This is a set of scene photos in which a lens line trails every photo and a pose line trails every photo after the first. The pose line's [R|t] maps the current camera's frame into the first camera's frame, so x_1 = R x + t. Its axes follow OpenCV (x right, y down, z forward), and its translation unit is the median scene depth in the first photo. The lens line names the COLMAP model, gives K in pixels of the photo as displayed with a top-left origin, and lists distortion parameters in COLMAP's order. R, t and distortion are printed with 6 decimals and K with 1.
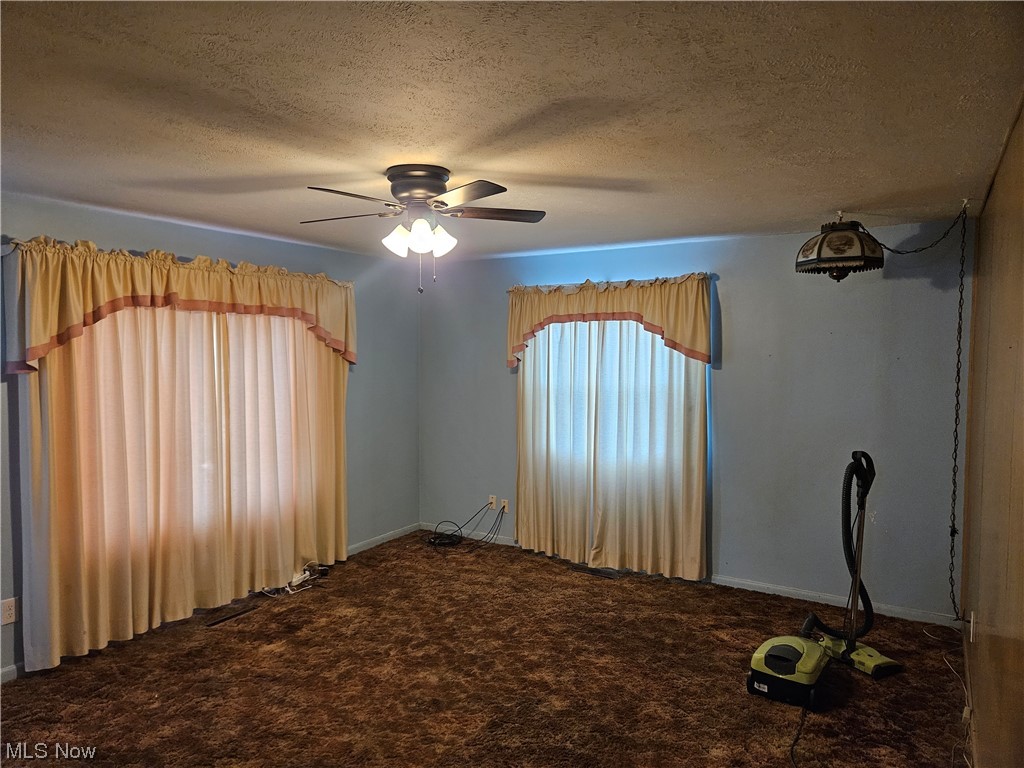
lens RADIAL K [[685.1, 0, 512.0], [0, 685.1, 384.0], [0, 0, 1]] dist [-0.000776, -0.000435]
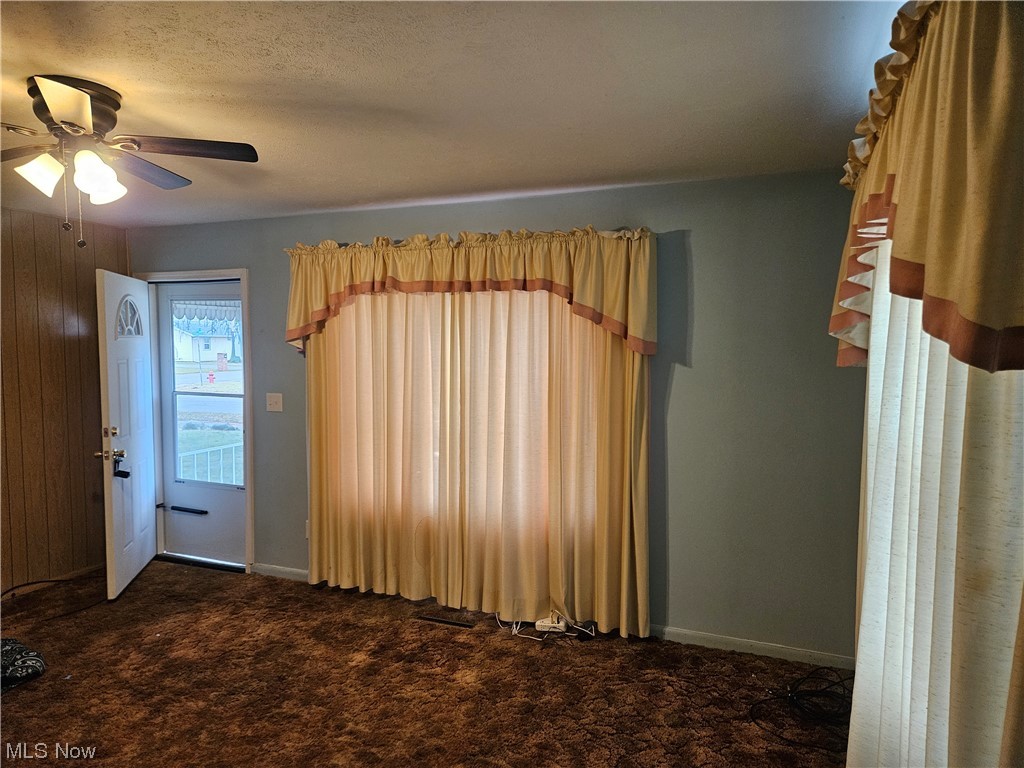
lens RADIAL K [[684.7, 0, 511.7], [0, 684.7, 399.3], [0, 0, 1]] dist [0.038587, -0.000217]
pose [[0.135126, 0.075454, -0.987951, 0.514099], [-0.053691, 0.996189, 0.068740, -0.029629], [0.989373, 0.043756, 0.138663, 0.975602]]
